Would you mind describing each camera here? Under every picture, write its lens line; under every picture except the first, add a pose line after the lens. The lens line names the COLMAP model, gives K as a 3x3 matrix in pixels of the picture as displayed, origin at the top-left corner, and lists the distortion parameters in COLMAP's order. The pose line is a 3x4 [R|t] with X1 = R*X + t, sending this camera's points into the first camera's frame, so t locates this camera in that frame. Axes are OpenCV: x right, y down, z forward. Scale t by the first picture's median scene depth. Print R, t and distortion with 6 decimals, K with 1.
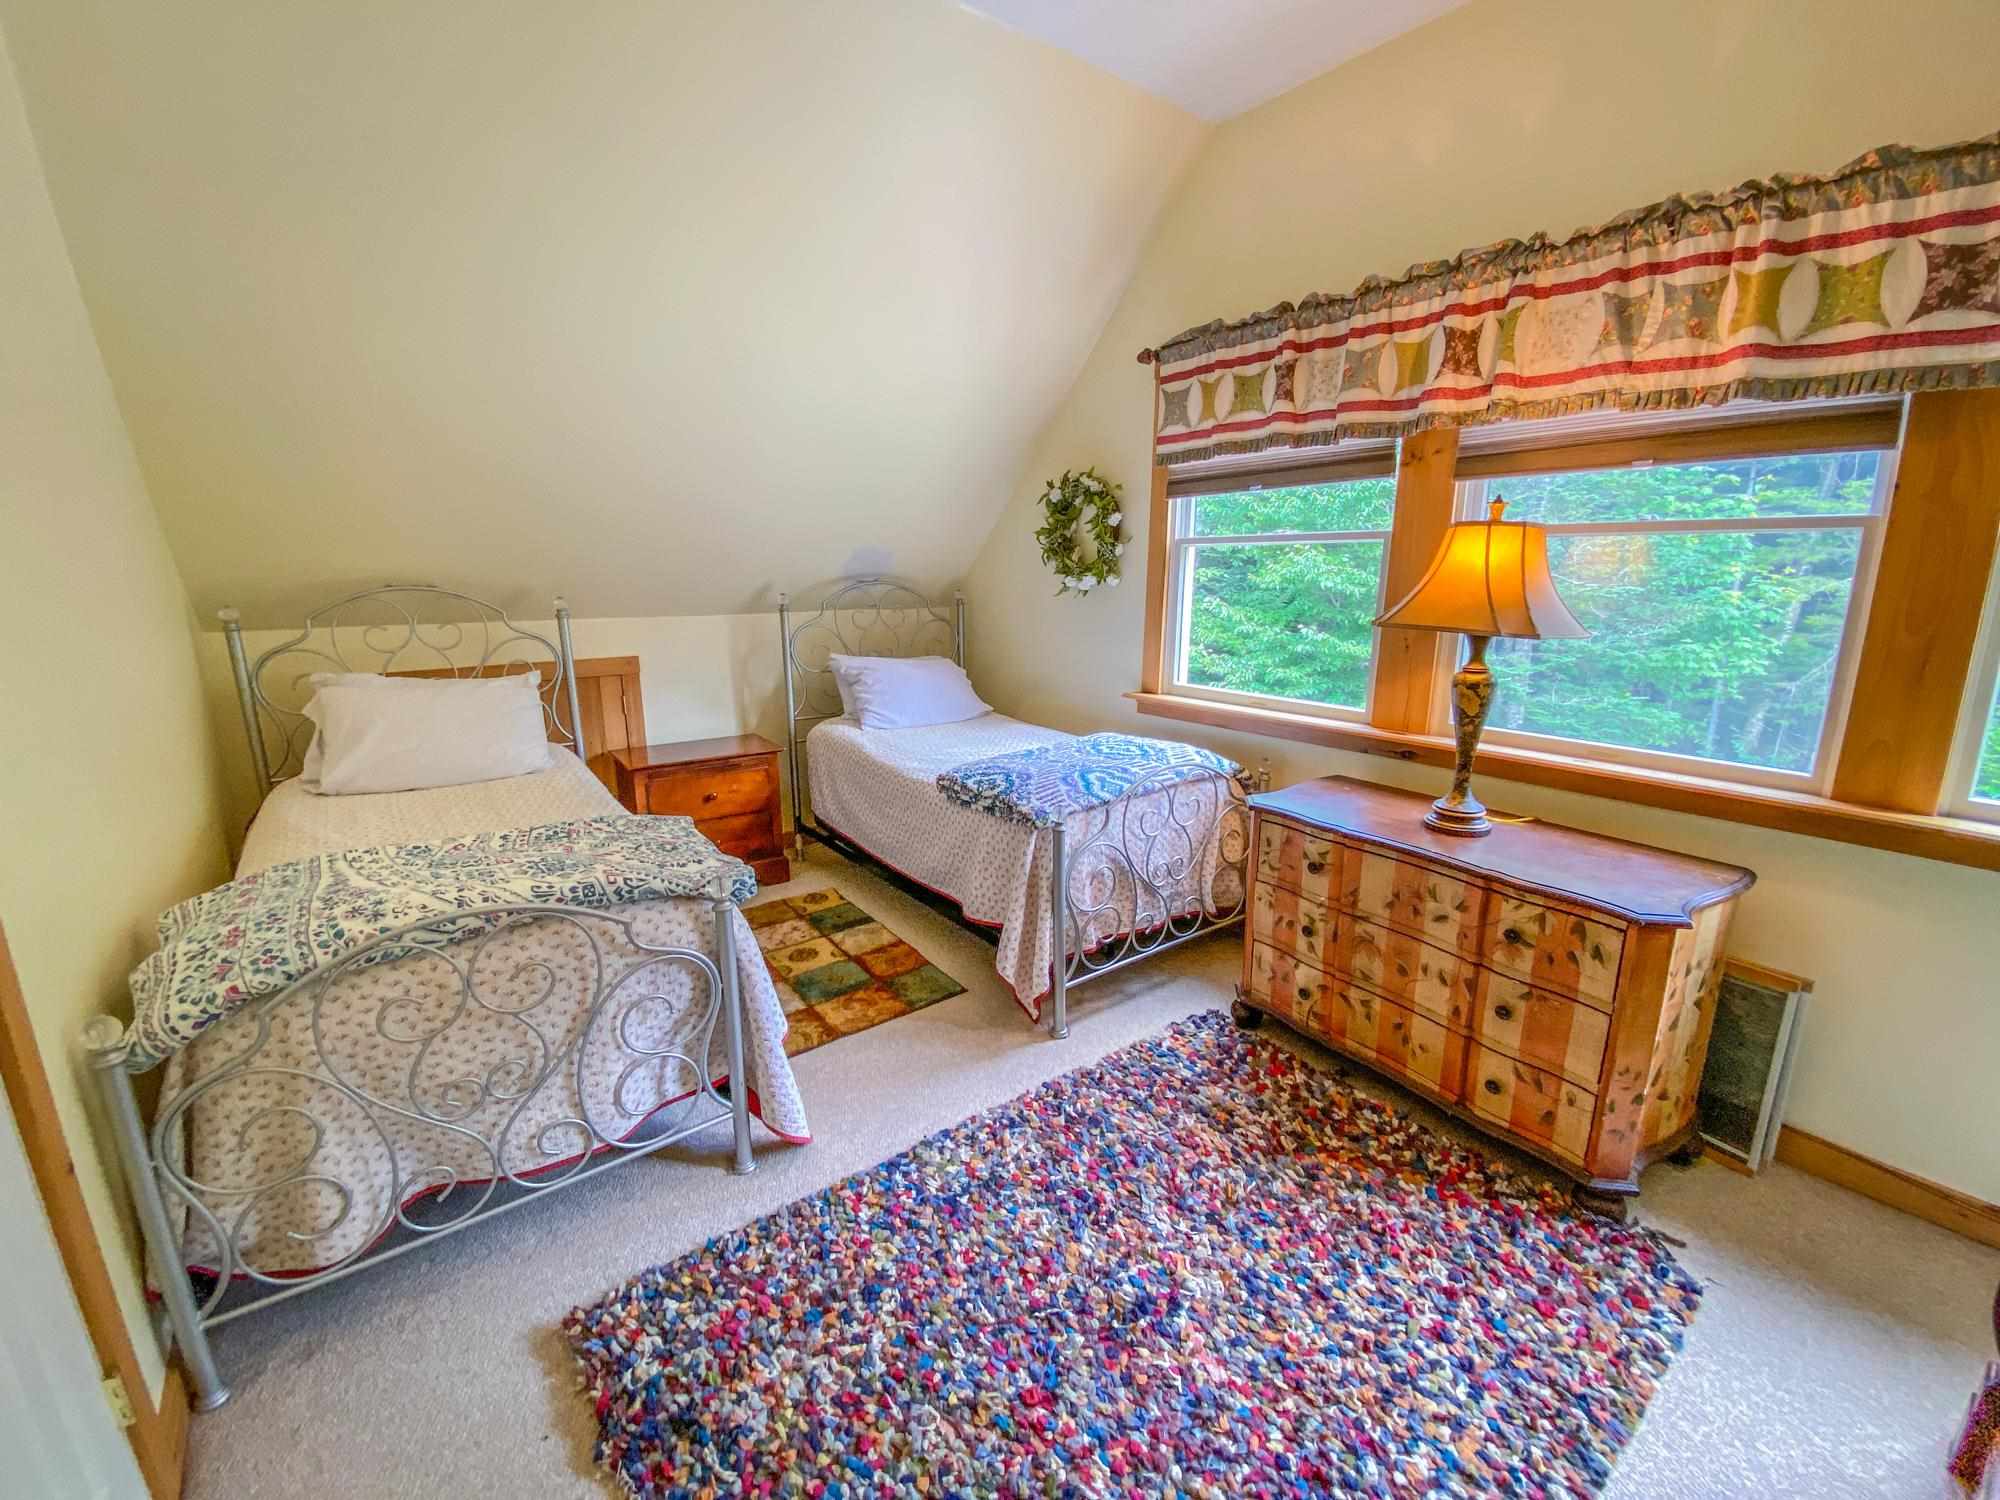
lens RADIAL K [[810.4, 0, 996.0], [0, 810.4, 746.3], [0, 0, 1]] dist [0.000819, -0.013652]
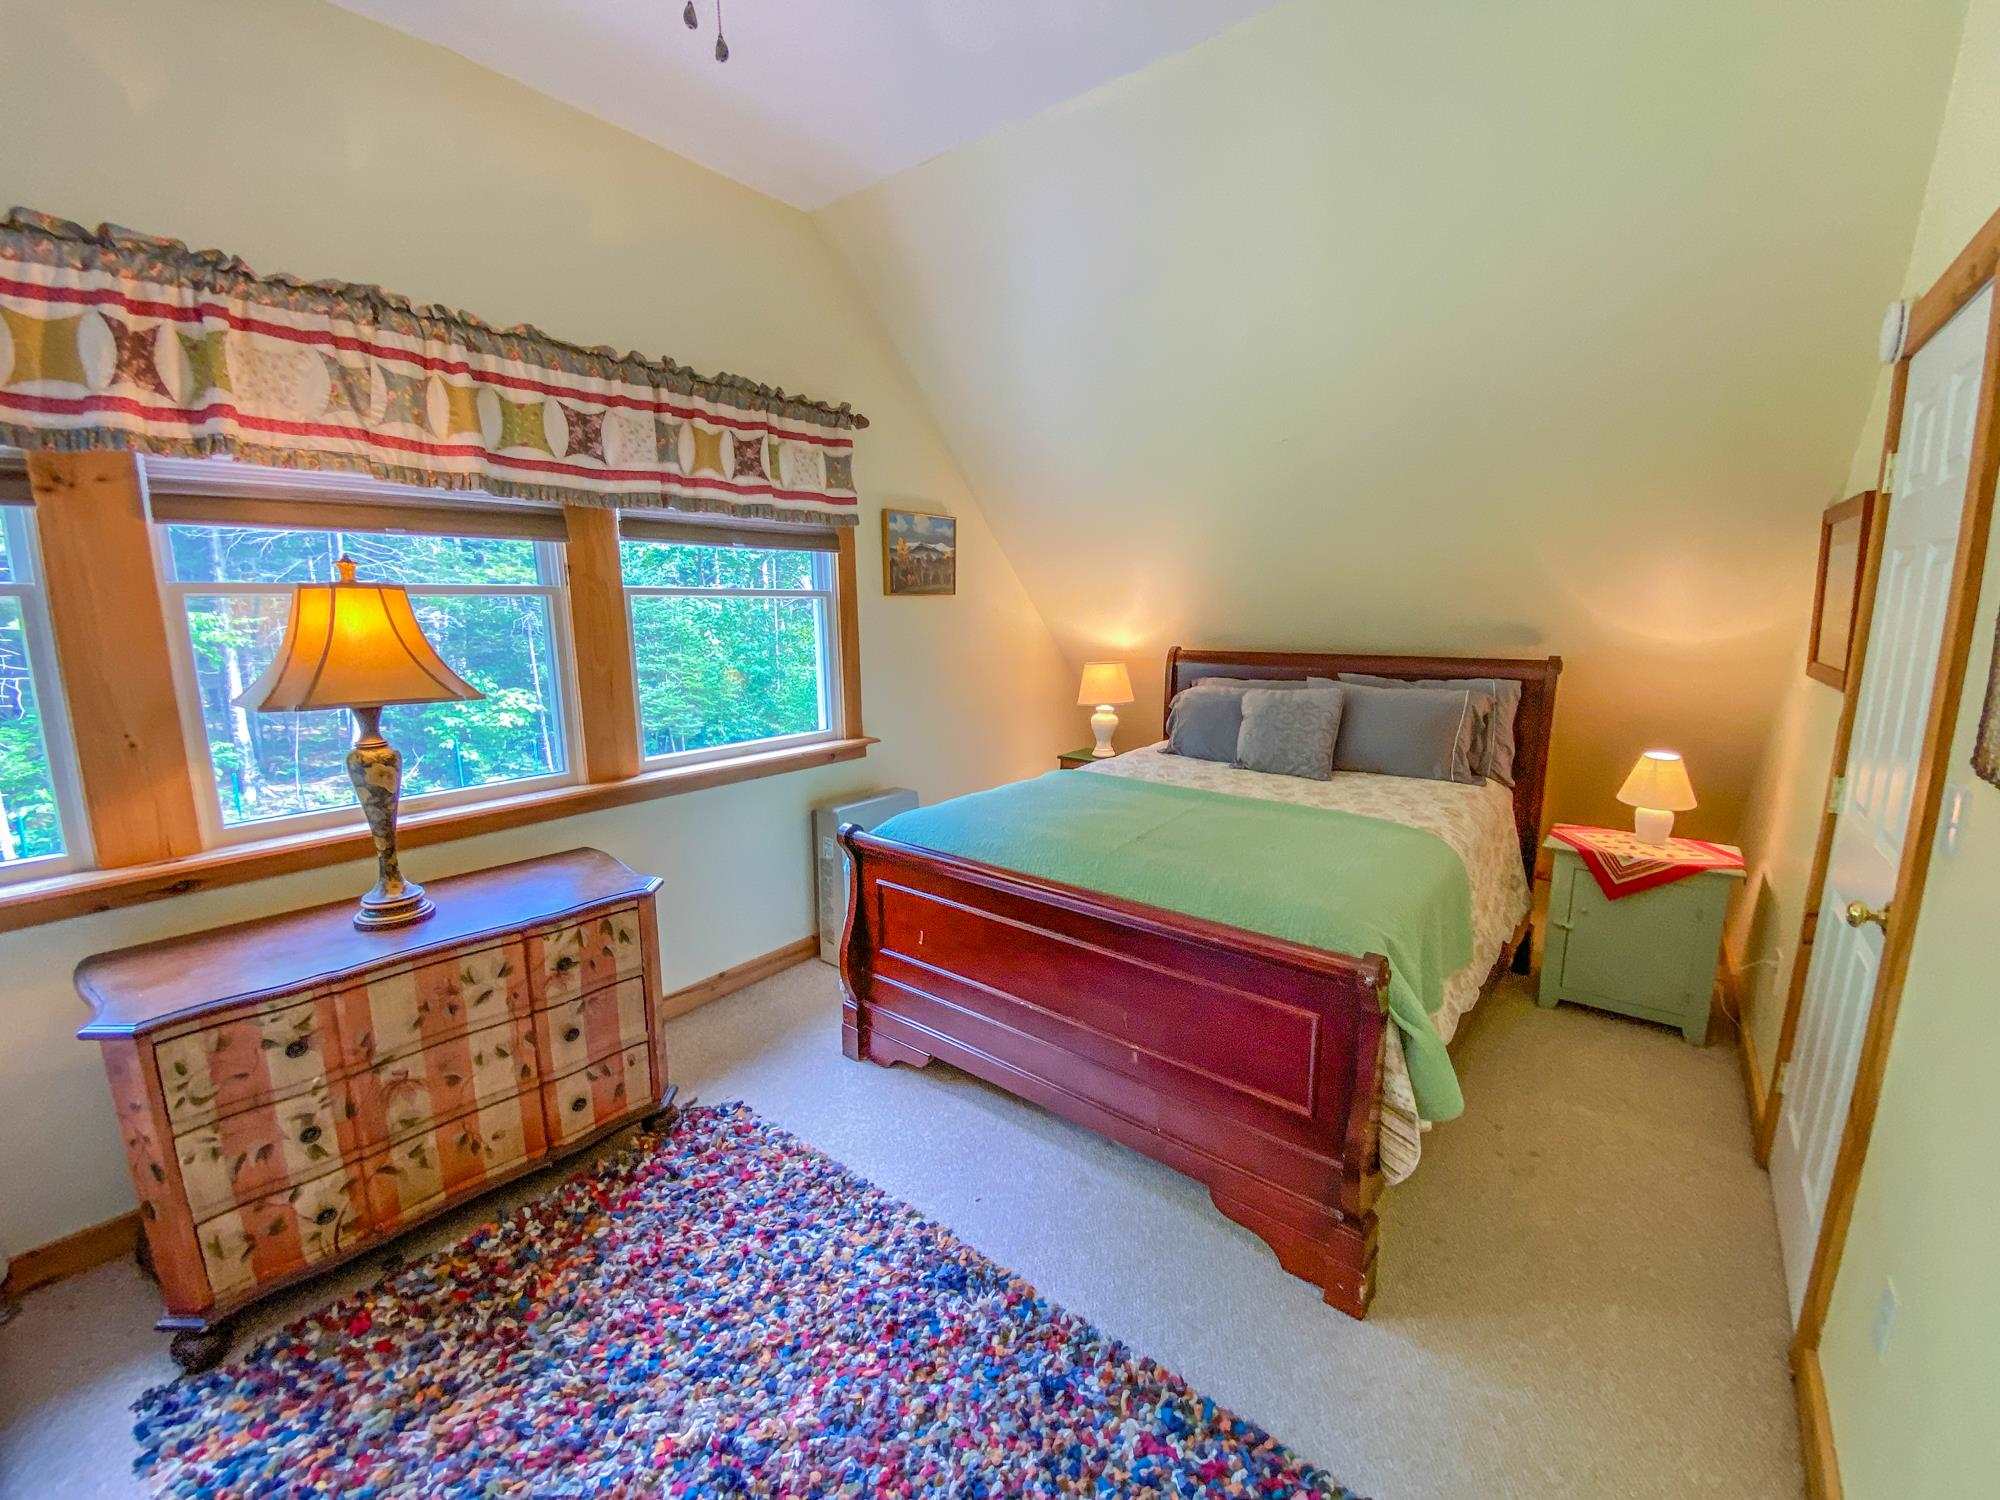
lens RADIAL K [[810.4, 0, 996.0], [0, 810.4, 746.3], [0, 0, 1]] dist [0.000819, -0.013652]
pose [[-0.270174, -0.162554, 0.948990, -0.506396], [0.211881, 0.951444, 0.223296, -0.165289], [-0.939208, 0.261401, -0.222614, 0.618654]]
